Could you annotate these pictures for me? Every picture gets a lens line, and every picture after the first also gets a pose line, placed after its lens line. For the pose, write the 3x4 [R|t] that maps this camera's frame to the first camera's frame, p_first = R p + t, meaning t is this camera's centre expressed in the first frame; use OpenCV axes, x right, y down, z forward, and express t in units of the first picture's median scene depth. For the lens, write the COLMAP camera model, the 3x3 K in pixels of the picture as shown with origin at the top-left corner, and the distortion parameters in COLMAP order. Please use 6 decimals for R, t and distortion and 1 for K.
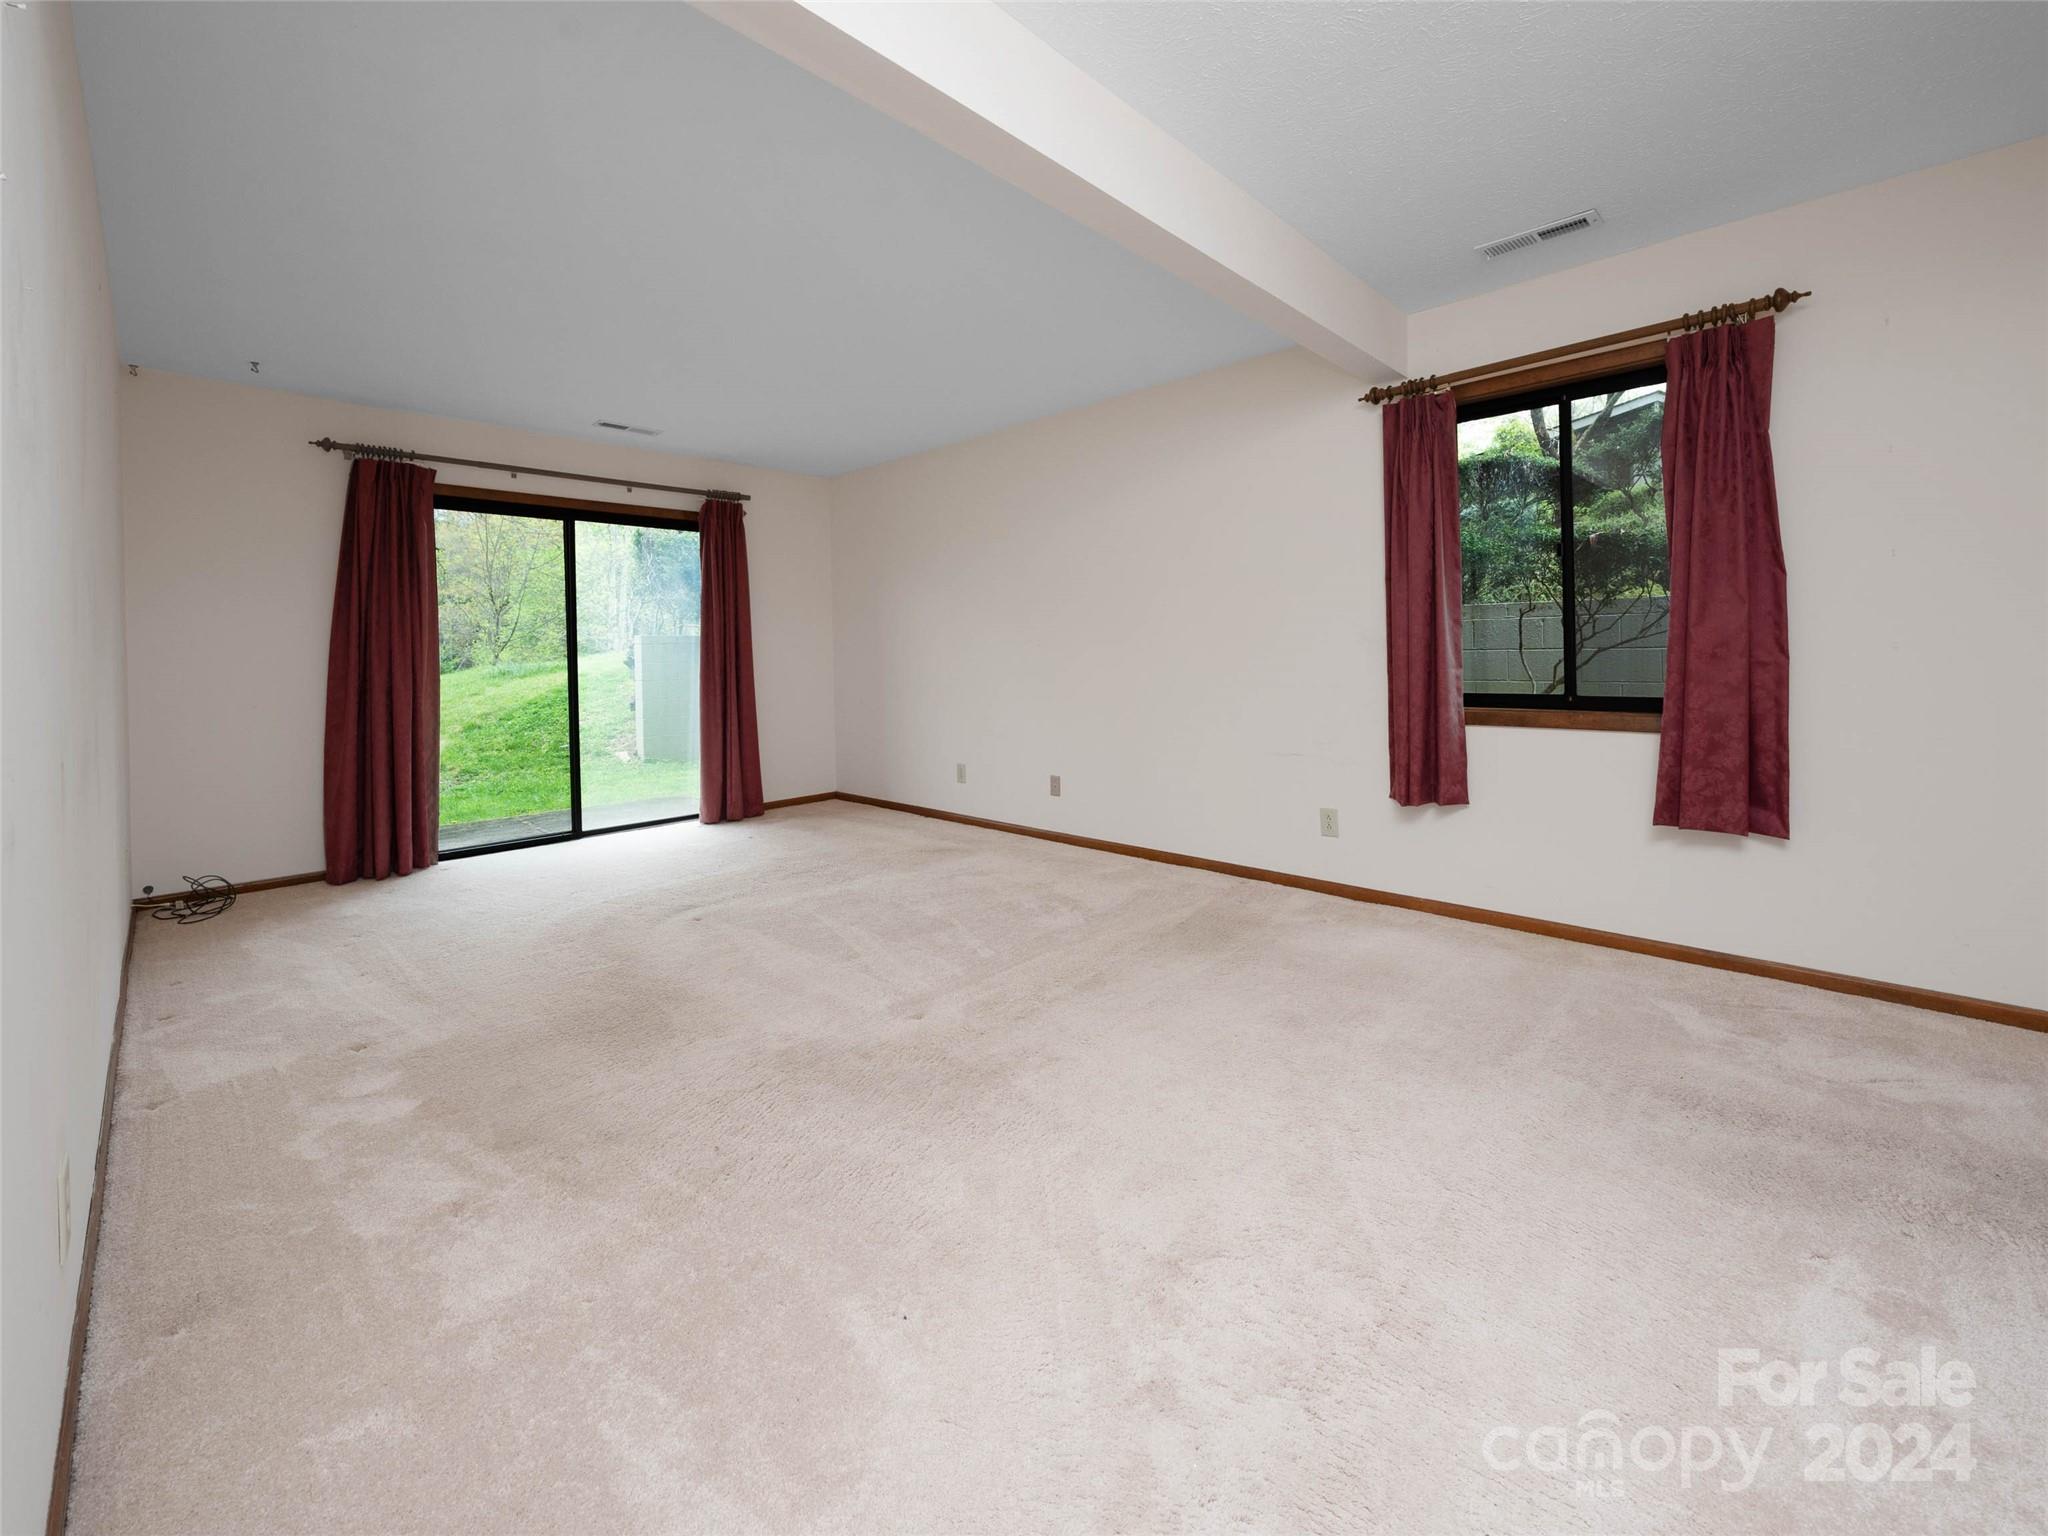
lens RADIAL K [[805.7, 0, 1027.0], [0, 805.7, 752.9], [0, 0, 1]] dist [-0.001555, -0.000235]
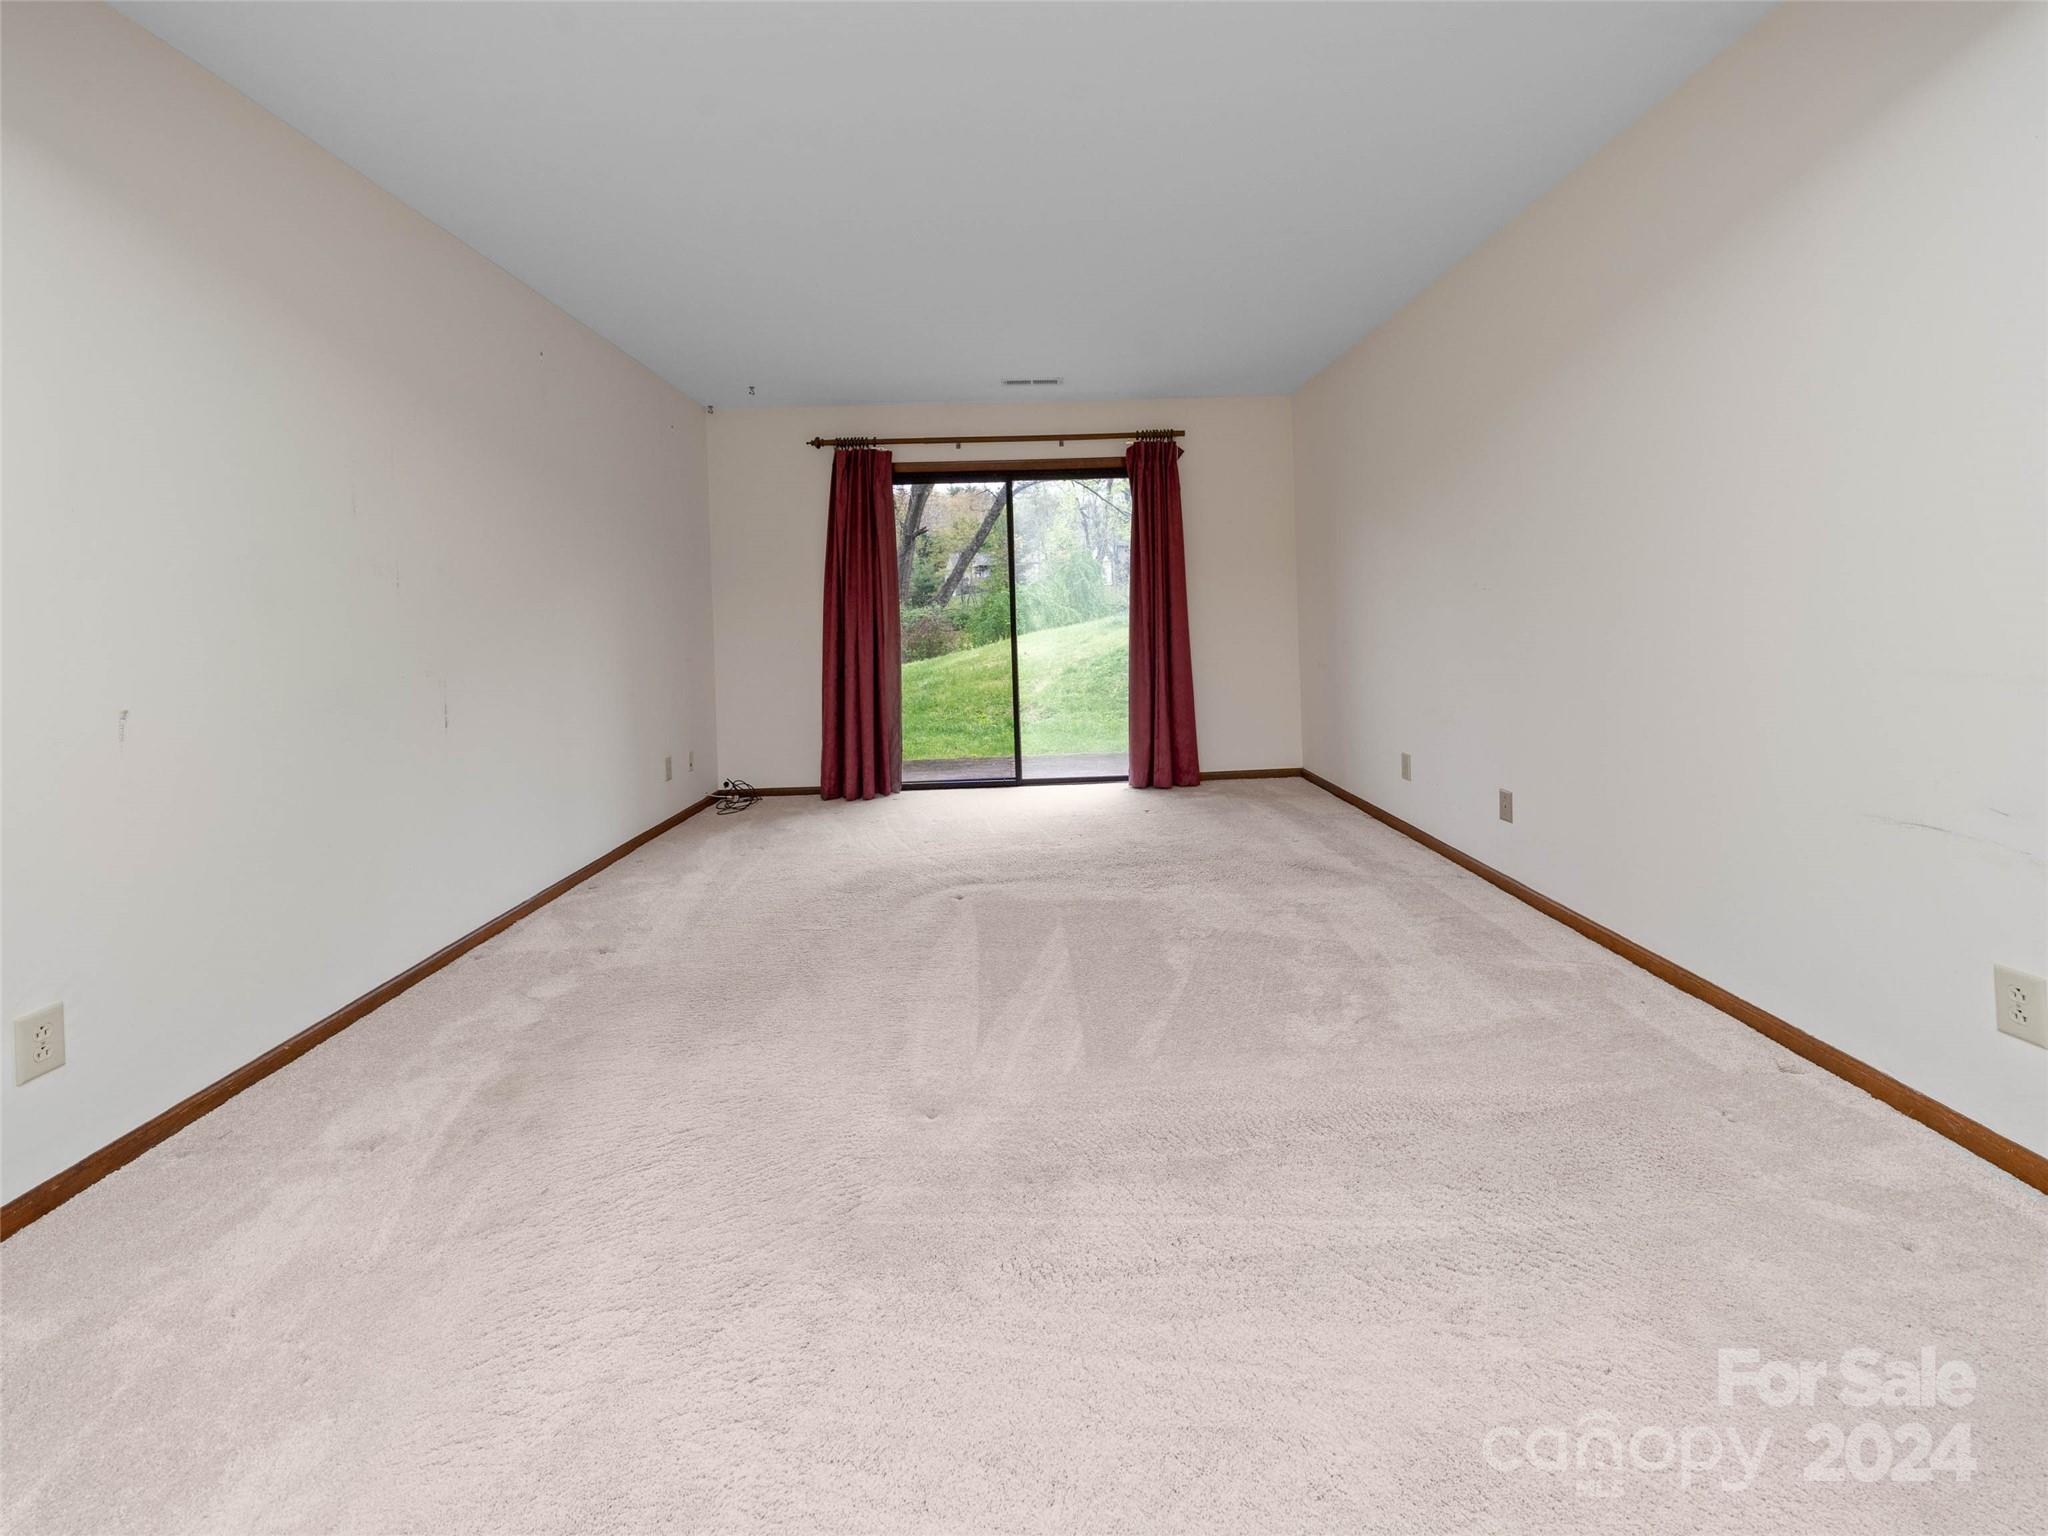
lens RADIAL K [[839.7, 0, 1024.3], [0, 839.7, 683.6], [0, 0, 1]] dist [0.001788, 0.000127]
pose [[0.729110, 0.051008, -0.682493, 0.190984], [-0.066884, 0.997756, 0.003117, -0.030662], [0.681120, 0.043375, 0.730886, 0.218432]]
